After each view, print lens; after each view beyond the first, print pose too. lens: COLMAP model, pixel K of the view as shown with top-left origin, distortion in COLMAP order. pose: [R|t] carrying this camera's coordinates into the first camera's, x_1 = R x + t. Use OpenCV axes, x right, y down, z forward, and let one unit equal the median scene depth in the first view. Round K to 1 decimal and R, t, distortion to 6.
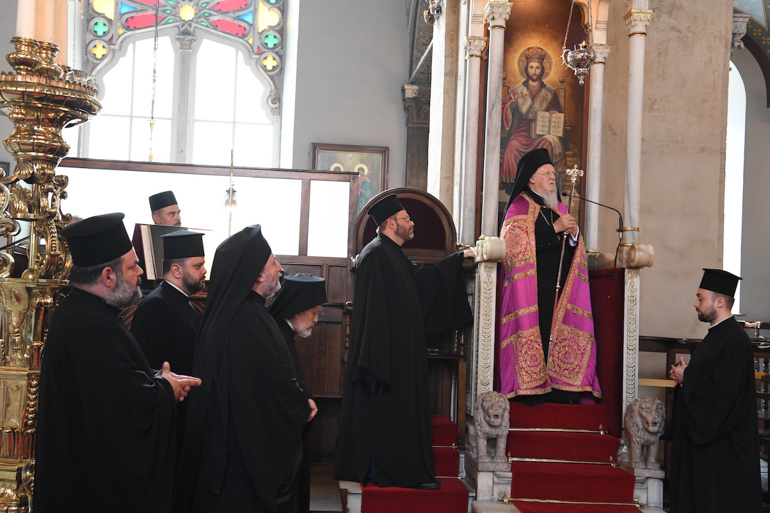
lens RADIAL K [[952.4, 0, 379.7], [0, 952.4, 255.5], [0, 0, 1]] dist [0.122551, 0.000000]
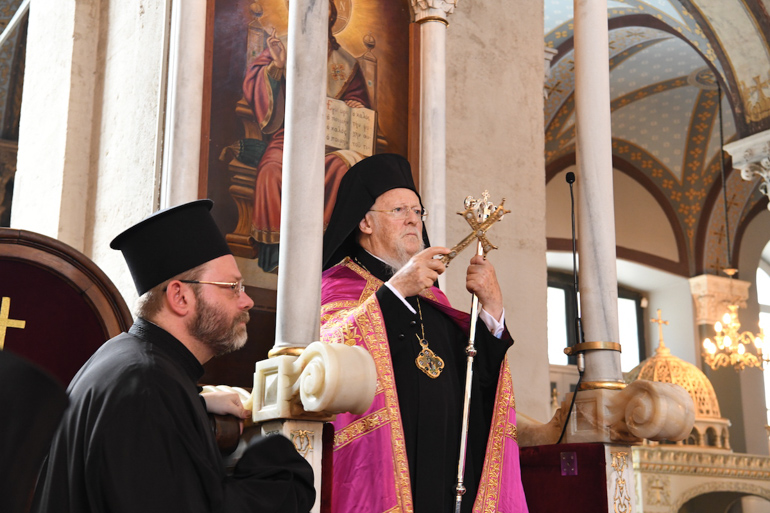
lens RADIAL K [[1096.0, 0, 377.2], [0, 1096.0, 251.5], [0, 0, 1]] dist [0.187599, 0.000000]
pose [[0.897951, 0.079966, 0.432769, -0.036731], [-0.000857, 0.983670, -0.179981, 0.017540], [-0.440094, 0.161243, 0.883356, 0.606164]]
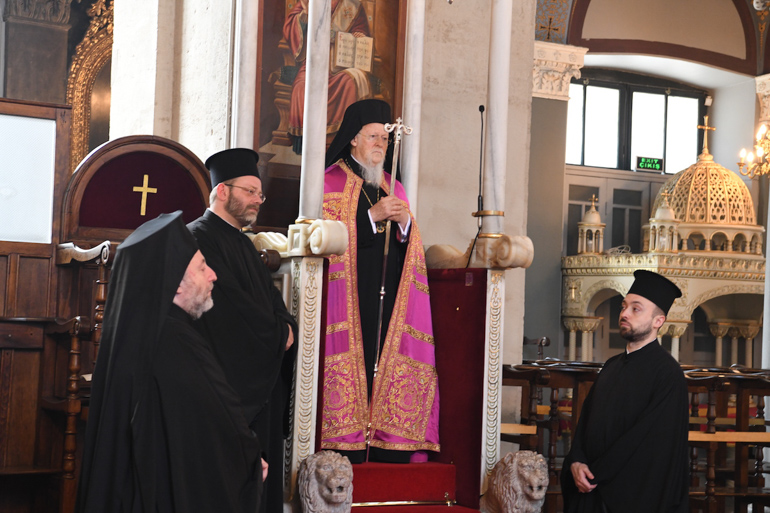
lens RADIAL K [[1453.4, 0, 388.5], [0, 1453.4, 256.3], [0, 0, 1]] dist [0.304119, 0.000000]
pose [[0.920119, 0.016695, 0.391284, -0.226939], [-0.024109, 0.999611, 0.014041, -0.009015], [-0.390897, -0.022353, 0.920163, 0.041164]]
